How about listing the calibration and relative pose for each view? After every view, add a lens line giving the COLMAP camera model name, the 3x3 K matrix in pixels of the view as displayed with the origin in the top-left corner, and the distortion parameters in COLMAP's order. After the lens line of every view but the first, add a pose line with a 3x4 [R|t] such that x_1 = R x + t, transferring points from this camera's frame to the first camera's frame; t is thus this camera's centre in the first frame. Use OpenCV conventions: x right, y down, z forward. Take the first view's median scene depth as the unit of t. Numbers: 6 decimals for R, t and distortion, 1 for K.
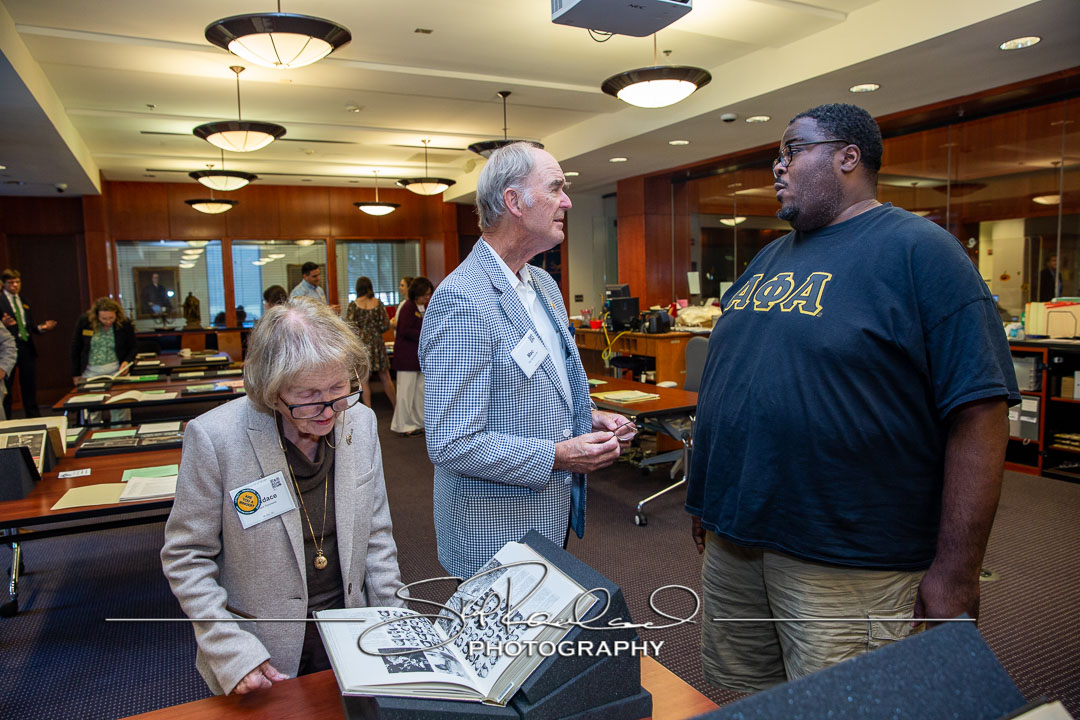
lens RADIAL K [[728.0, 0, 541.3], [0, 728.0, 353.9], [0, 0, 1]] dist [-0.089098, 0.062189]
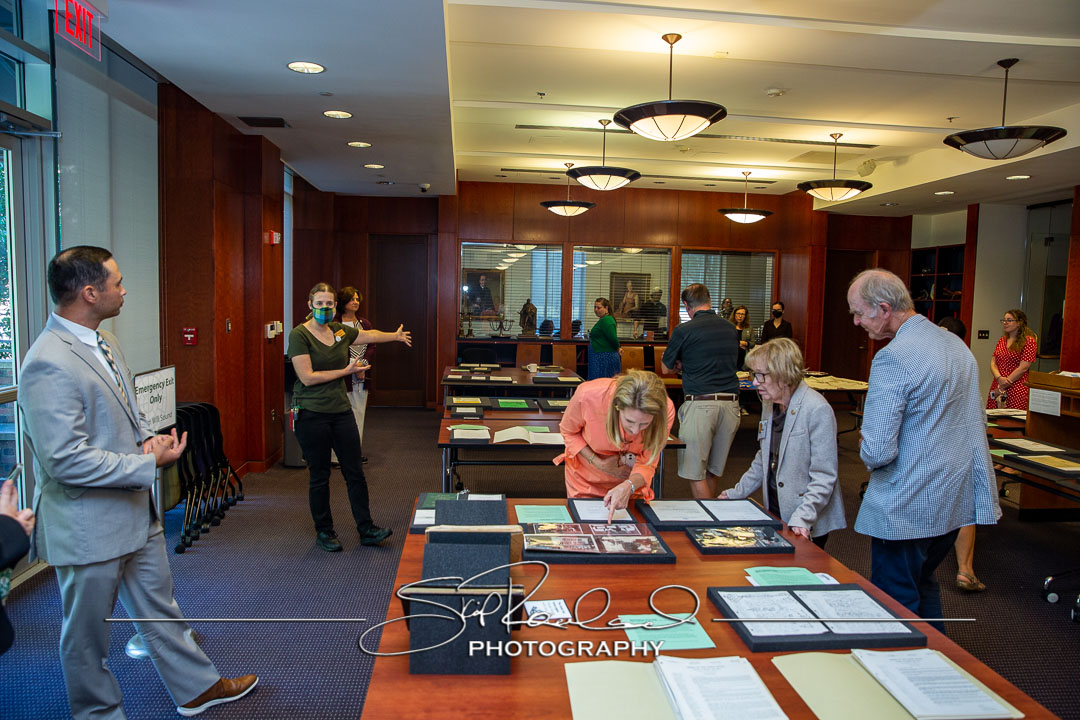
lens RADIAL K [[728.0, 0, 540.9], [0, 728.0, 356.8], [0, 0, 1]] dist [-0.089098, 0.062189]
pose [[0.930875, 0.080147, -0.356439, -0.141252], [-0.082143, 0.996575, 0.009559, -0.023362], [0.355985, 0.020380, 0.934270, 0.117855]]
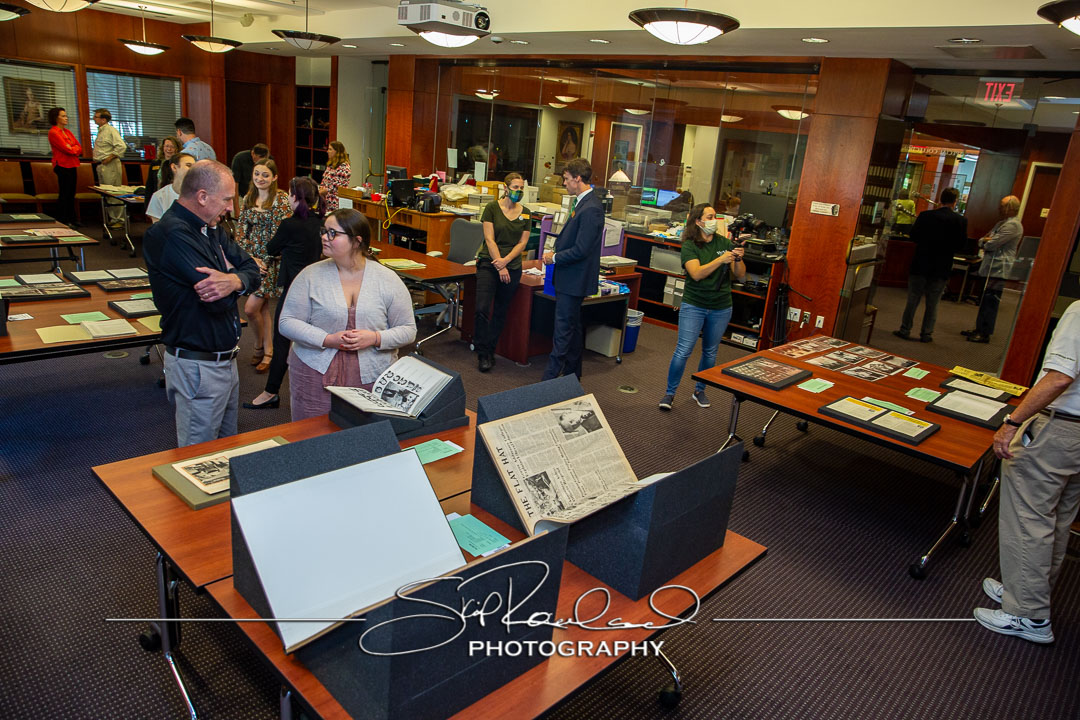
lens RADIAL K [[728.0, 0, 544.0], [0, 728.0, 365.9], [0, 0, 1]] dist [-0.089098, 0.062189]
pose [[0.932528, 0.004385, 0.361070, -0.067731], [-0.087394, 0.972939, 0.213897, -0.034117], [-0.350362, -0.231020, 0.907676, -0.176544]]
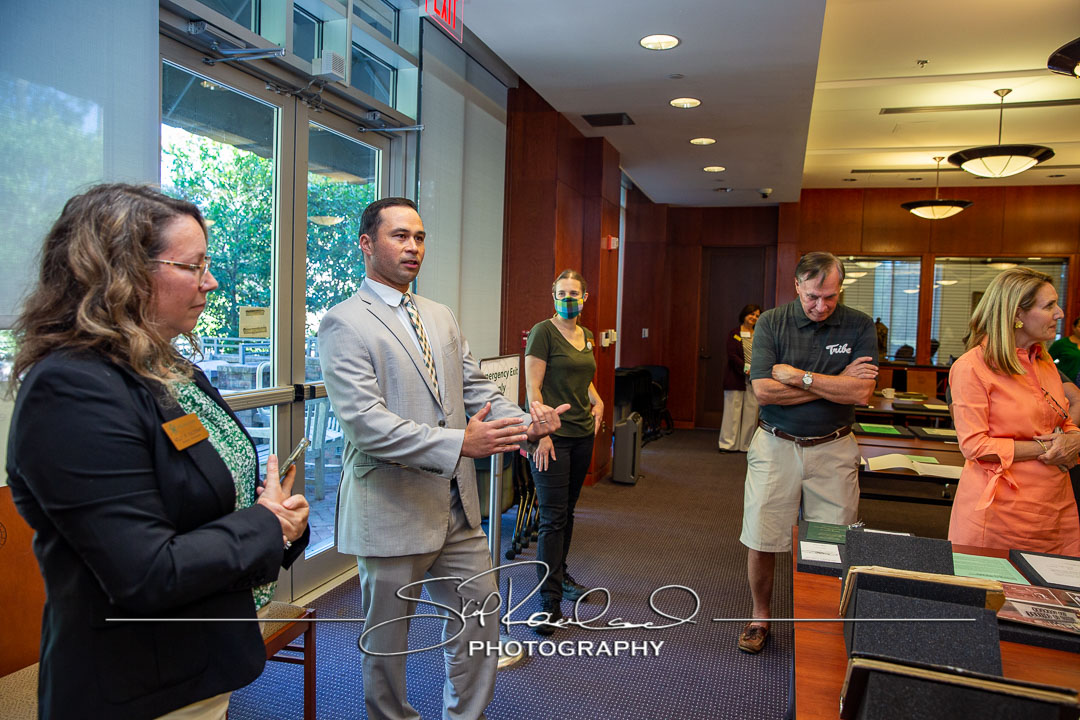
lens RADIAL K [[738.2, 0, 558.1], [0, 738.2, 363.2], [0, 0, 1]] dist [-0.053425, 0.013504]
pose [[0.712659, 0.096581, -0.694830, -0.181016], [-0.115317, 0.993132, 0.019769, -0.008492], [0.691968, 0.066037, 0.718902, 0.147973]]
